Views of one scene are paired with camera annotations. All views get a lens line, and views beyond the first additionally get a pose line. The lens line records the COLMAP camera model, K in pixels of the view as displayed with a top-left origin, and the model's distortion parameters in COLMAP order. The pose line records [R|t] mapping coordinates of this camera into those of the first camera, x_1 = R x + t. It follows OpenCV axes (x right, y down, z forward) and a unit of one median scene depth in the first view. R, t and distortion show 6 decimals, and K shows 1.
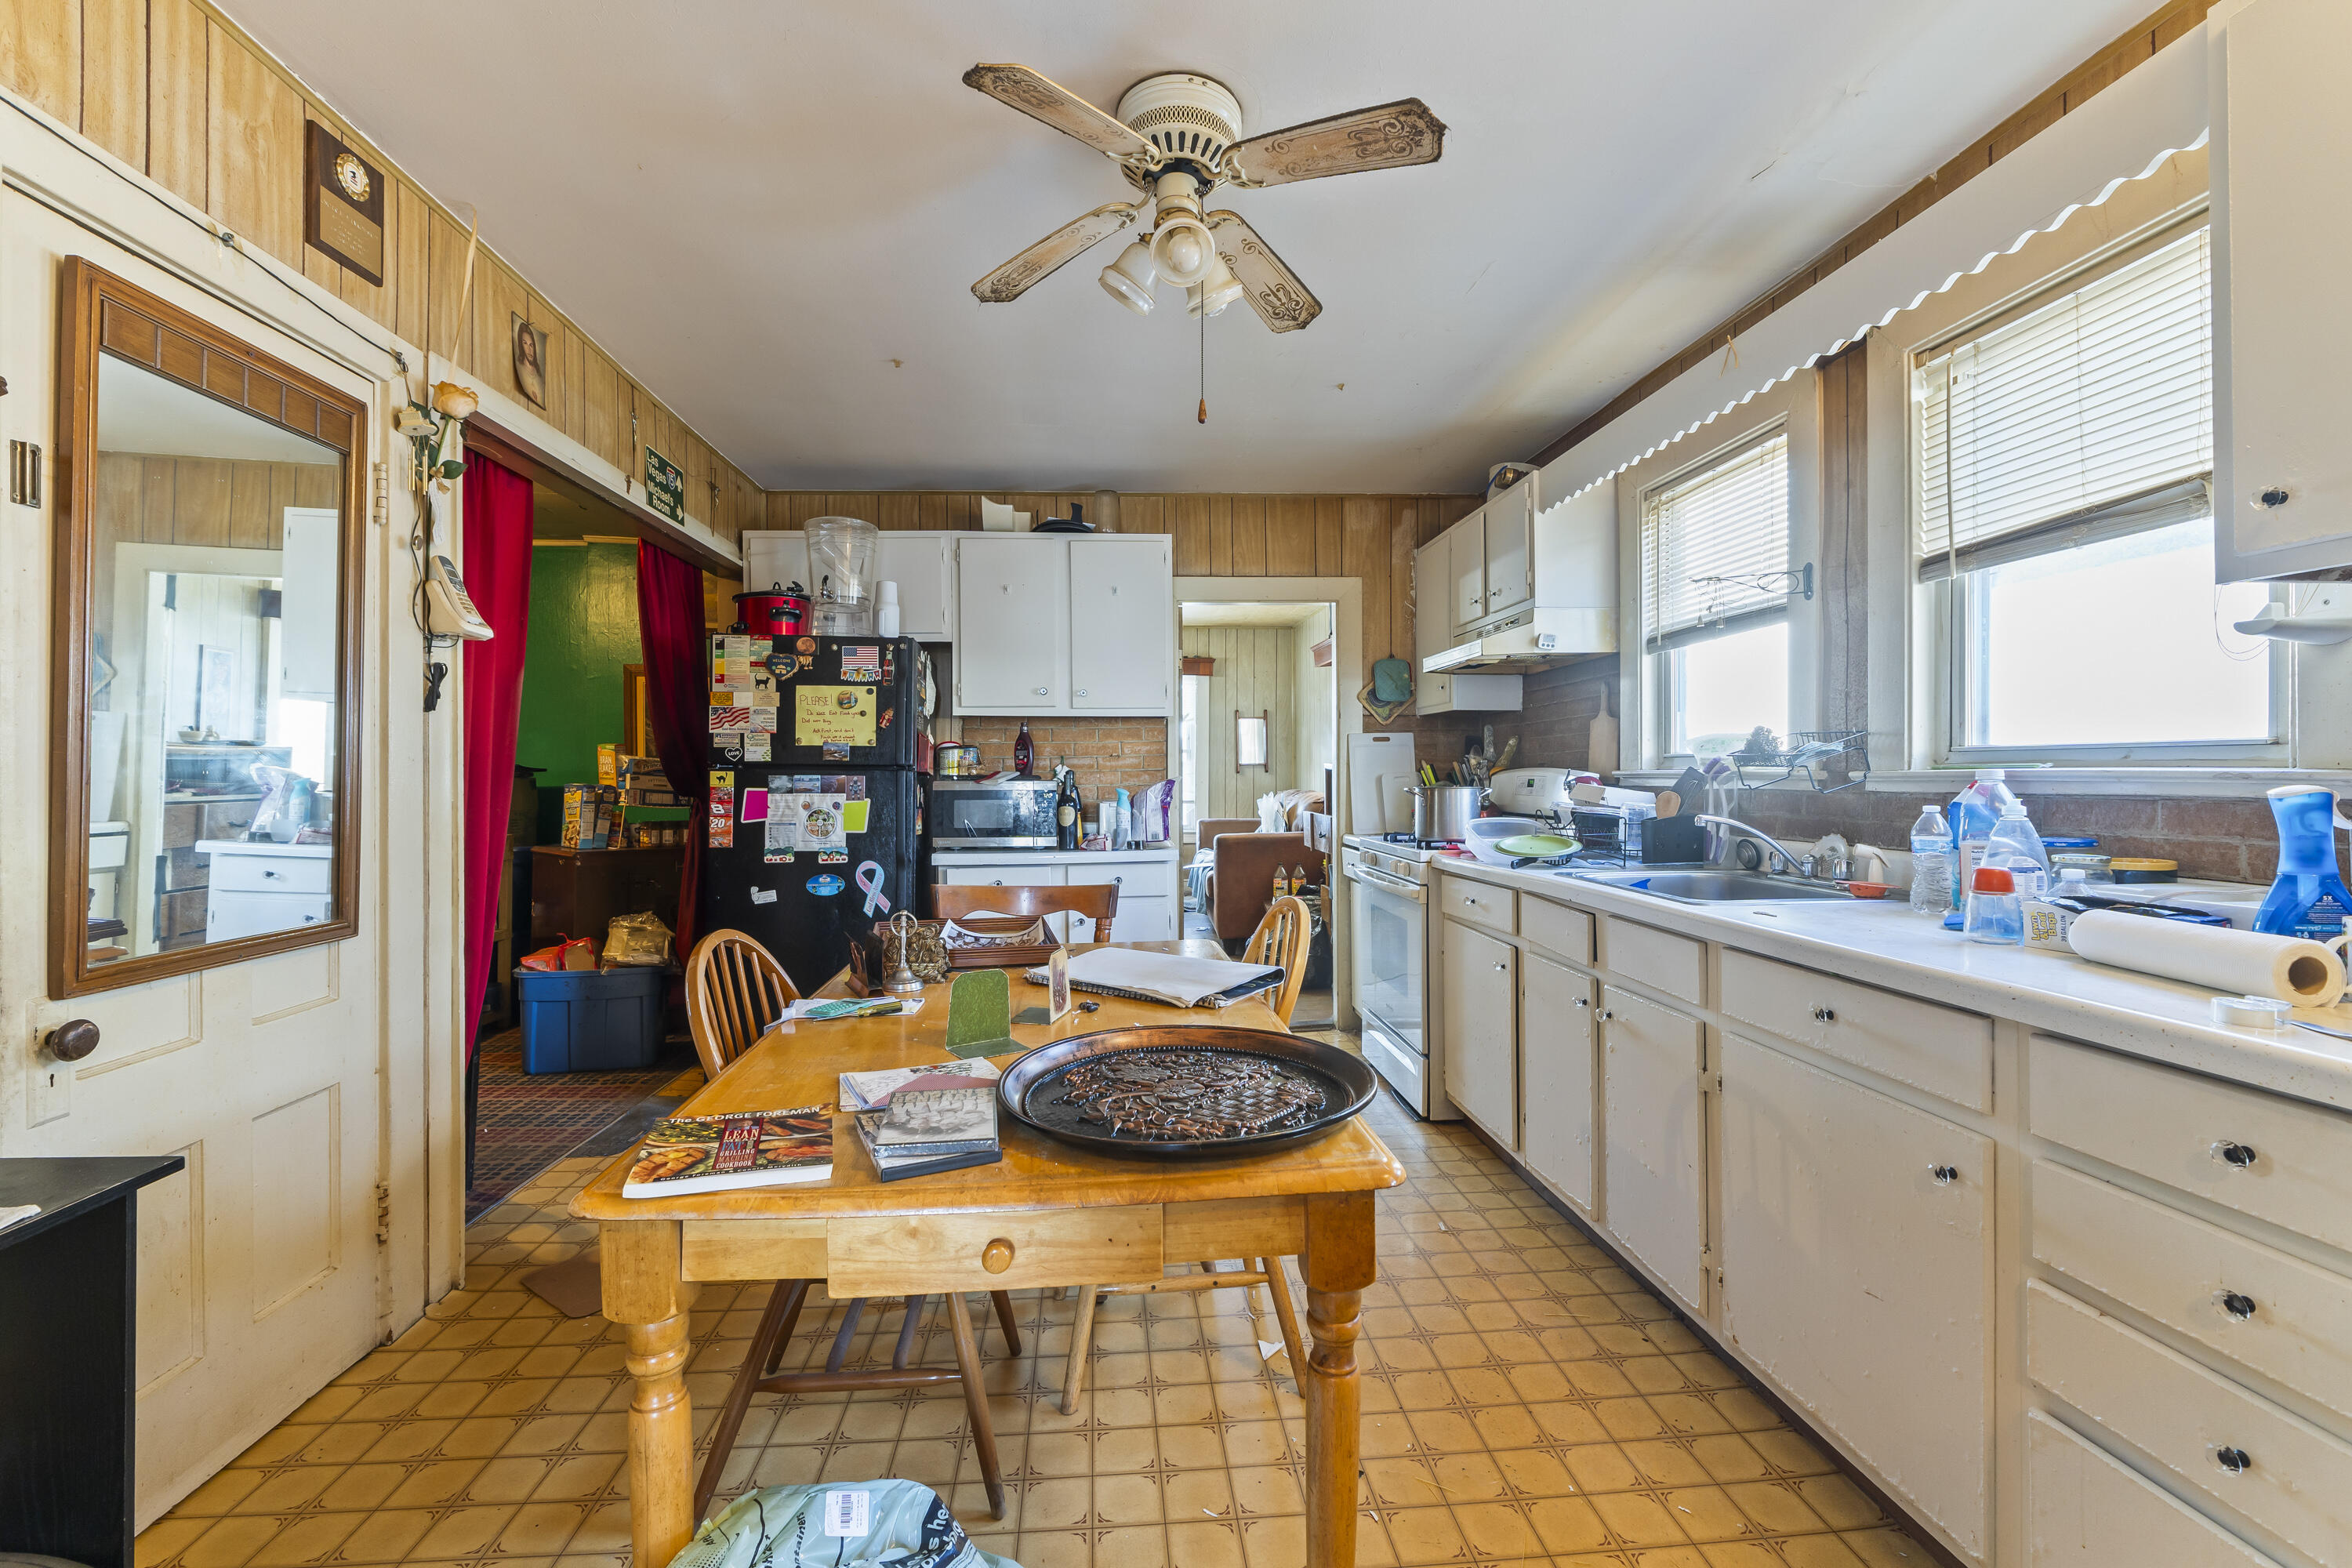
lens RADIAL K [[998.4, 0, 1173.5], [0, 998.4, 782.9], [0, 0, 1]] dist [-0.004524, -0.000690]
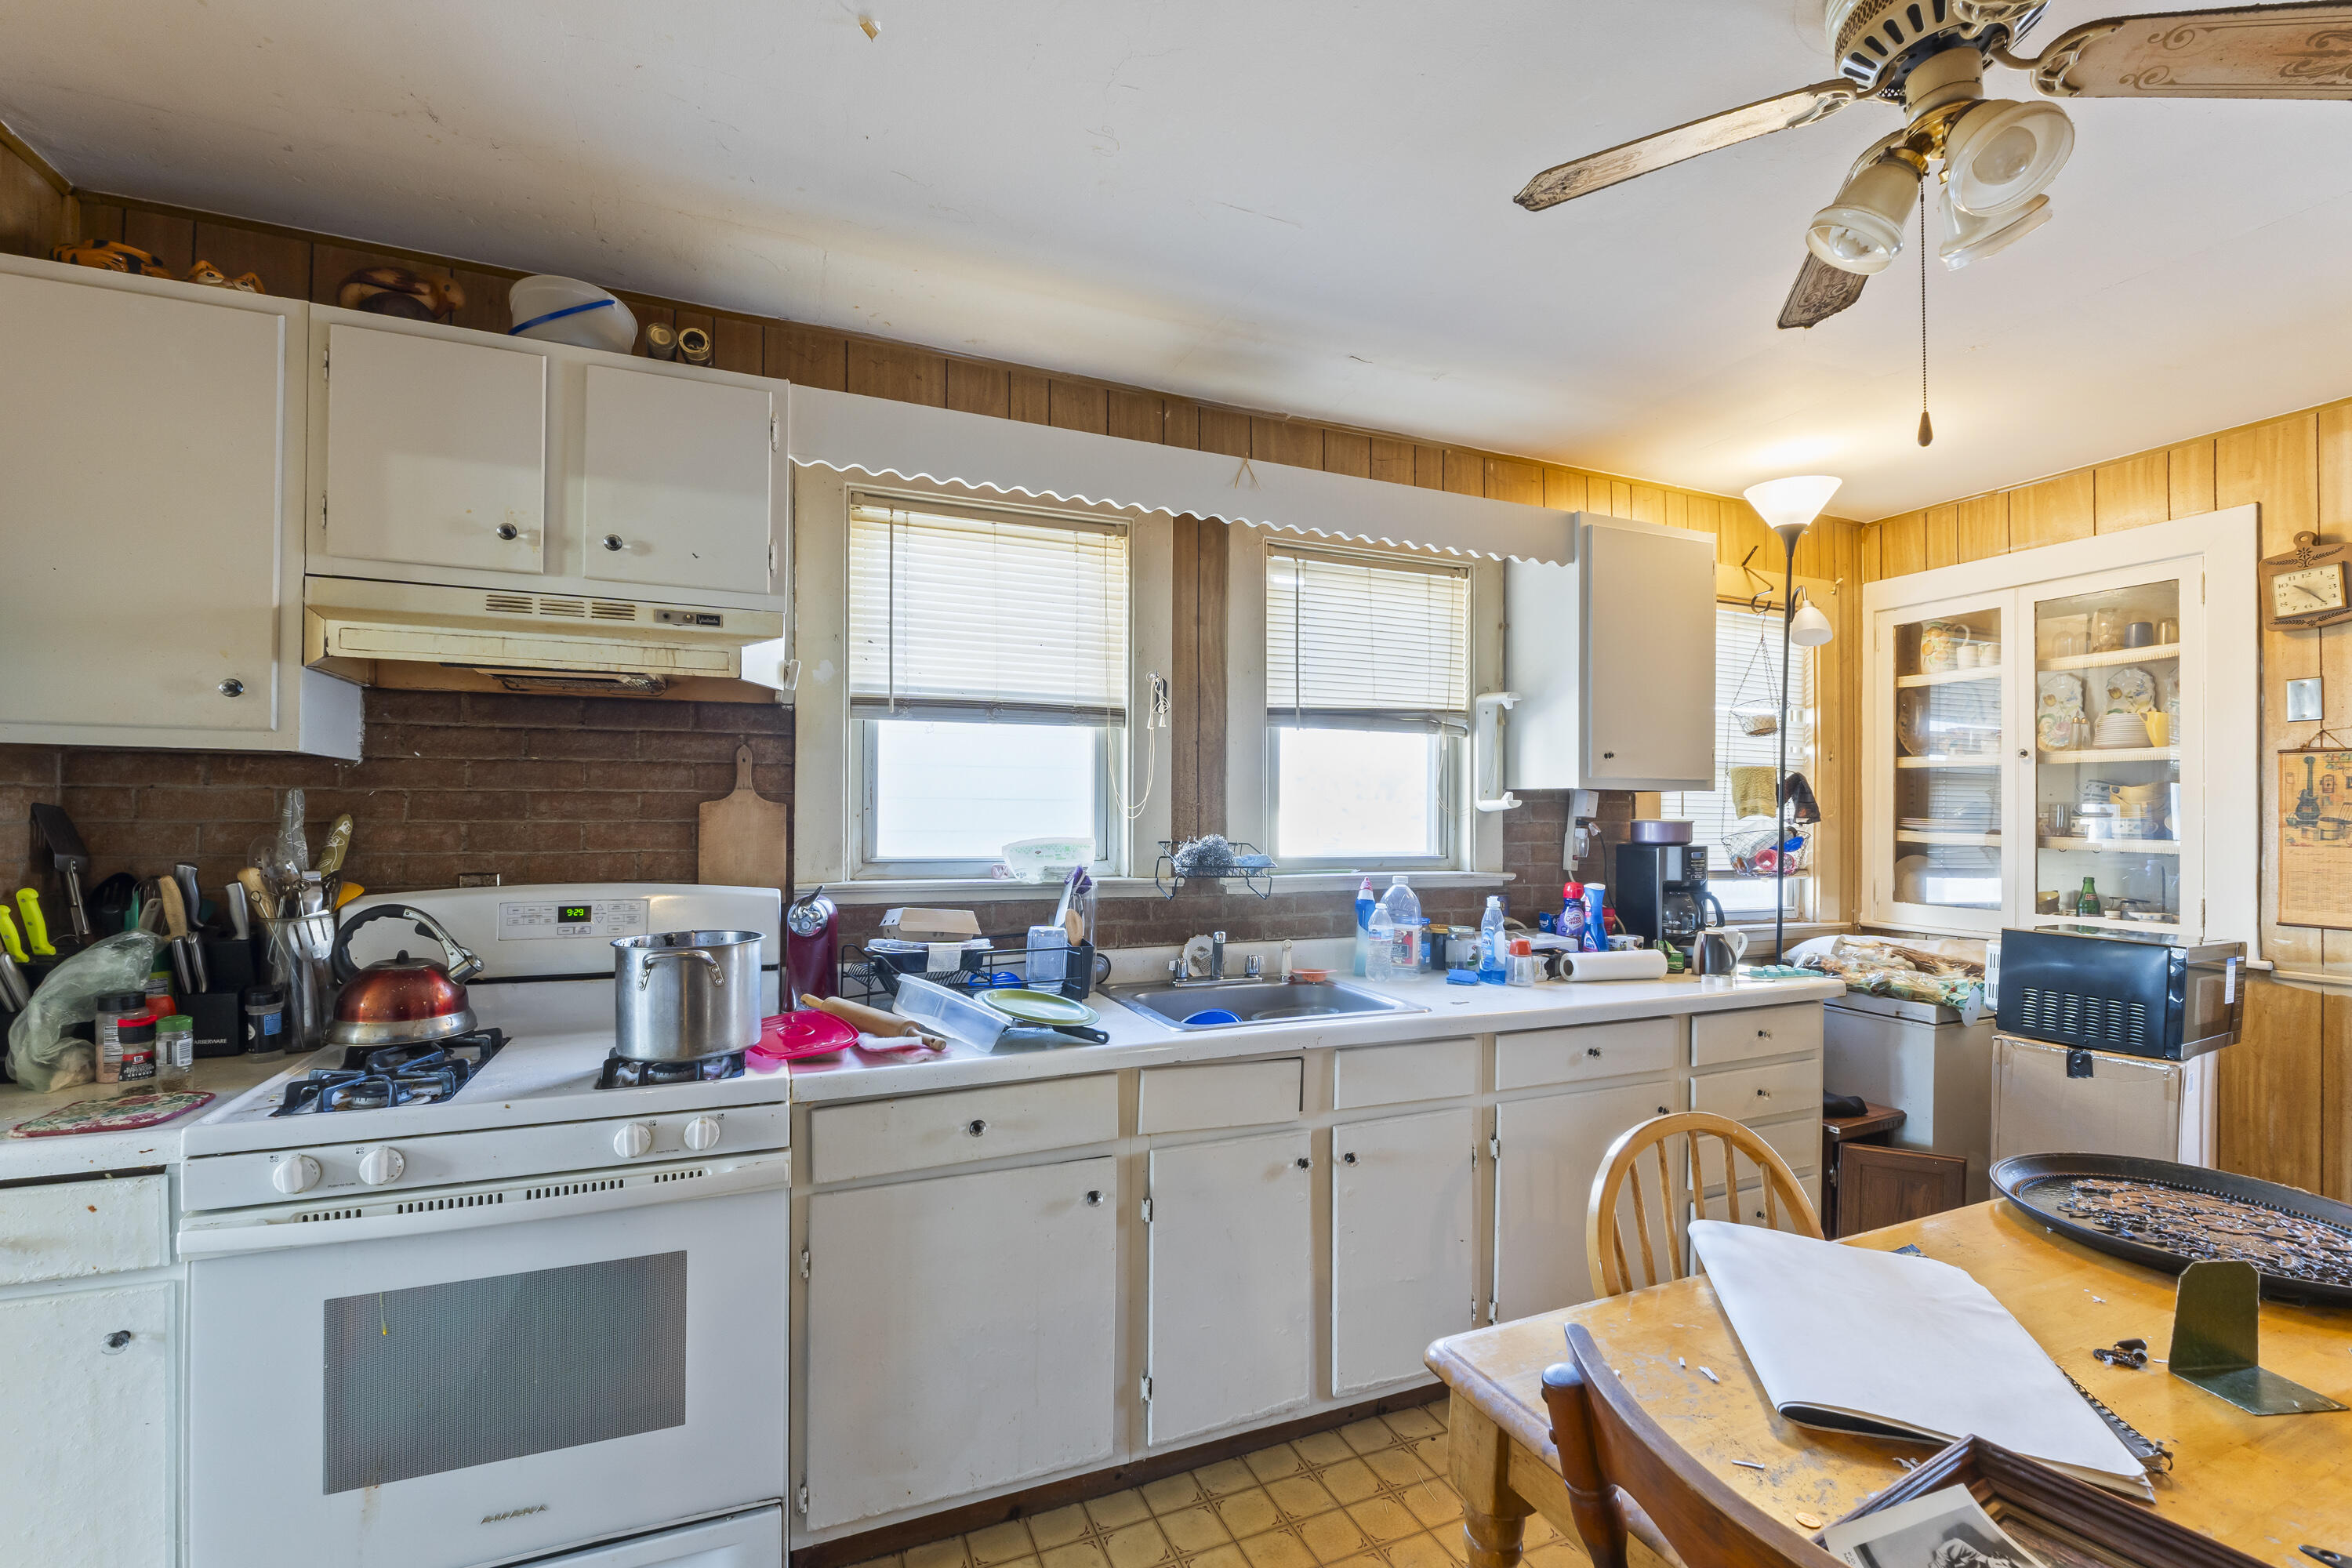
lens RADIAL K [[998.4, 0, 1173.5], [0, 998.4, 782.9], [0, 0, 1]] dist [-0.004524, -0.000690]
pose [[-0.319552, 0.032628, 0.947007, -0.151865], [0.003224, 0.999439, -0.033346, -0.032481], [-0.947563, -0.007602, -0.319477, 0.566914]]
